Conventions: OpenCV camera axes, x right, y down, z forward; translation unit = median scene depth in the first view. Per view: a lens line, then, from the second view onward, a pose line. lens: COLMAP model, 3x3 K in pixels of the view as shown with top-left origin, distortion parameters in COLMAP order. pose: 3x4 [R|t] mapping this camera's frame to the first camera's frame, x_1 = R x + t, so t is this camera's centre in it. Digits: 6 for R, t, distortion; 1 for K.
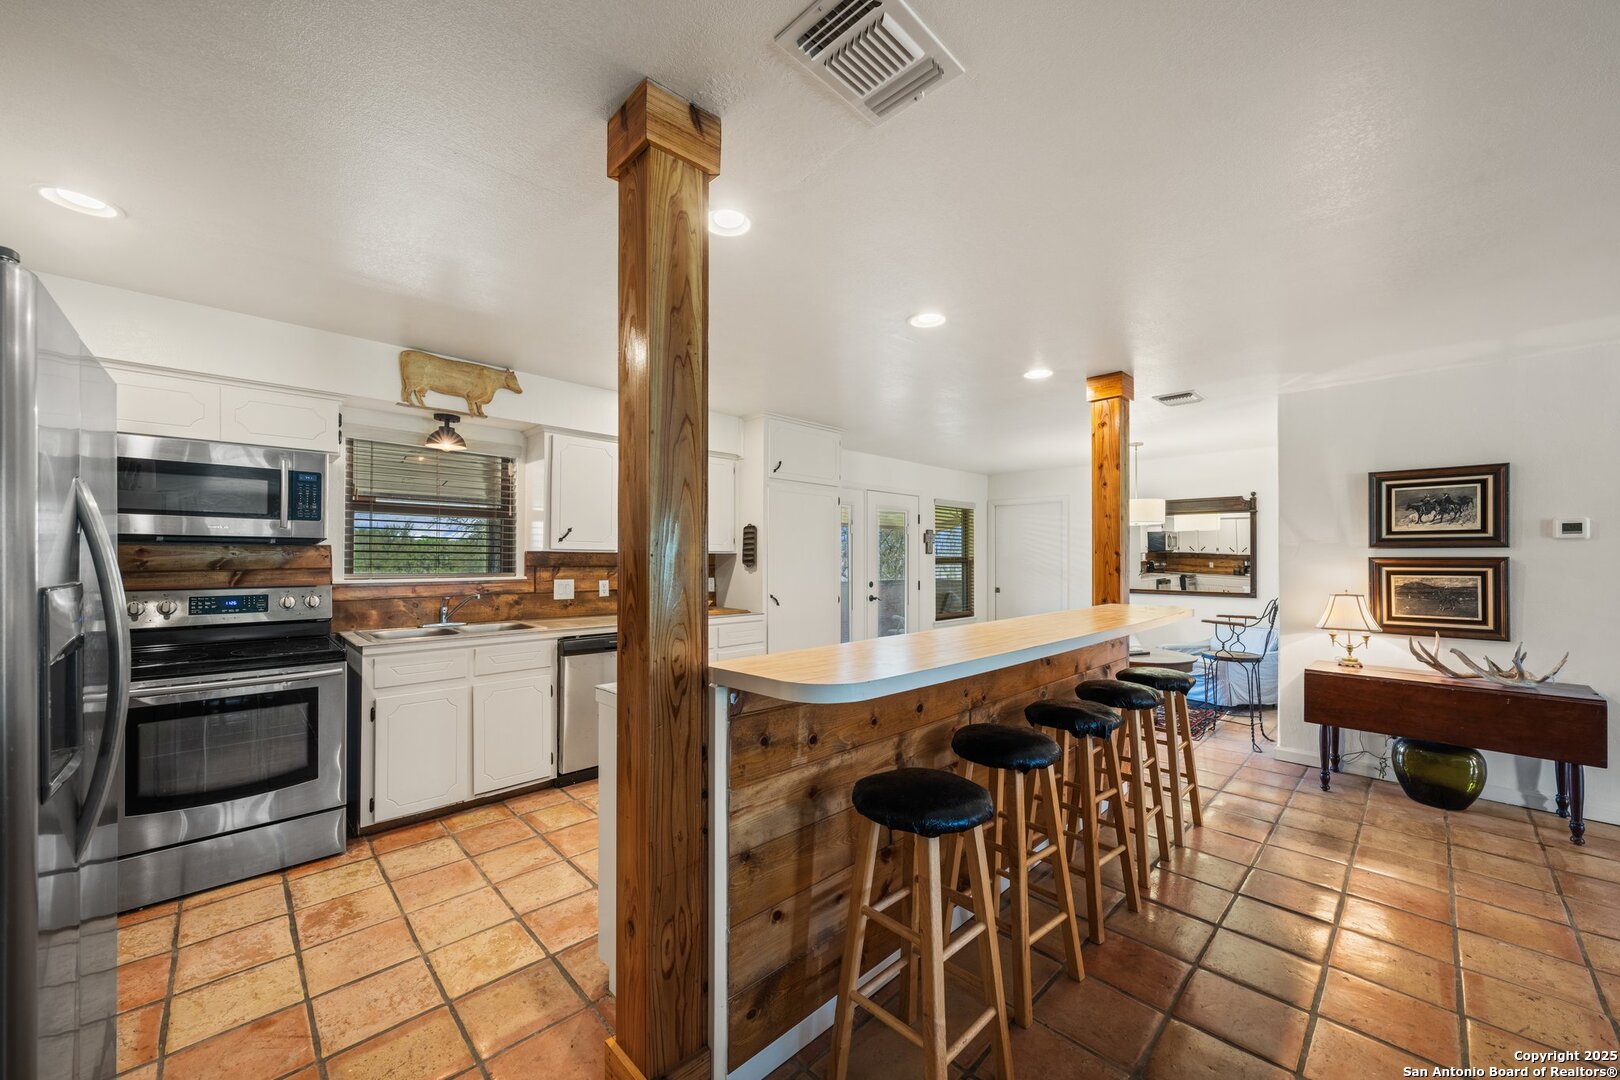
lens RADIAL K [[600.3, 0, 809.3], [0, 600.3, 554.2], [0, 0, 1]] dist [0.003159, 0.000080]
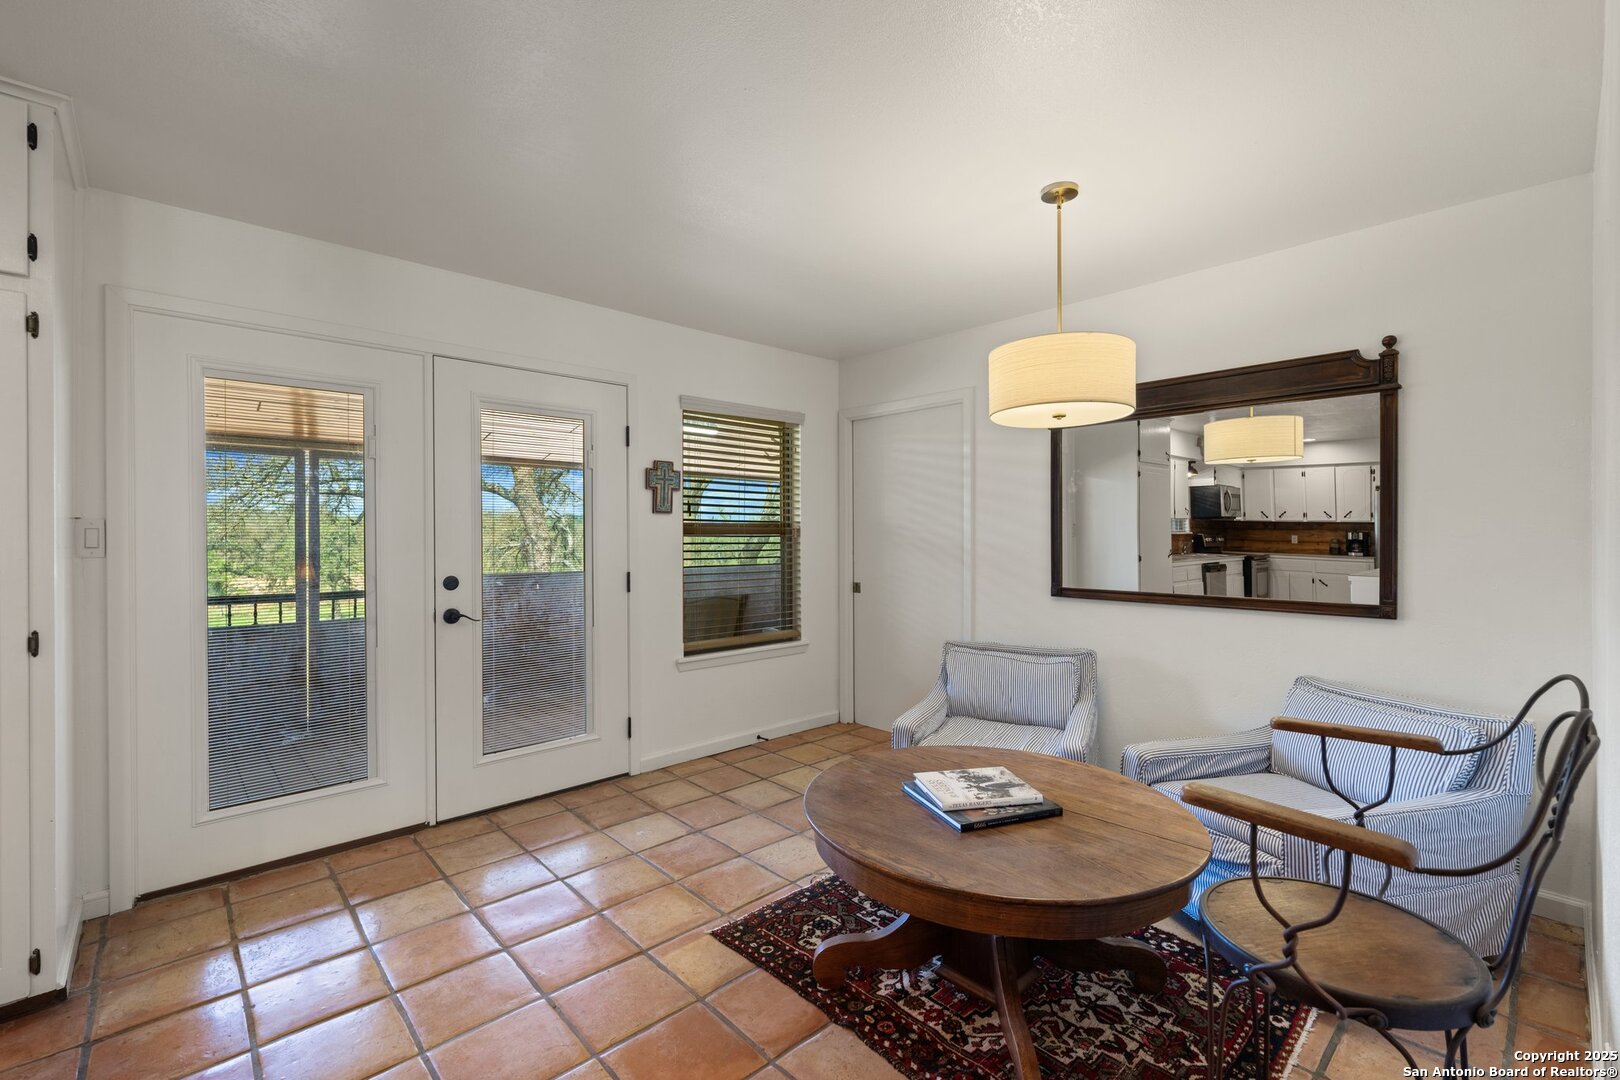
lens RADIAL K [[698.9, 0, 810.3], [0, 698.9, 534.1], [0, 0, 1]] dist [-0.005453, -0.000293]
pose [[0.999683, -0.002715, -0.025033, 0.318474], [0.002832, 0.999985, 0.004617, 0.013023], [0.025020, -0.004687, 0.999676, 0.456487]]
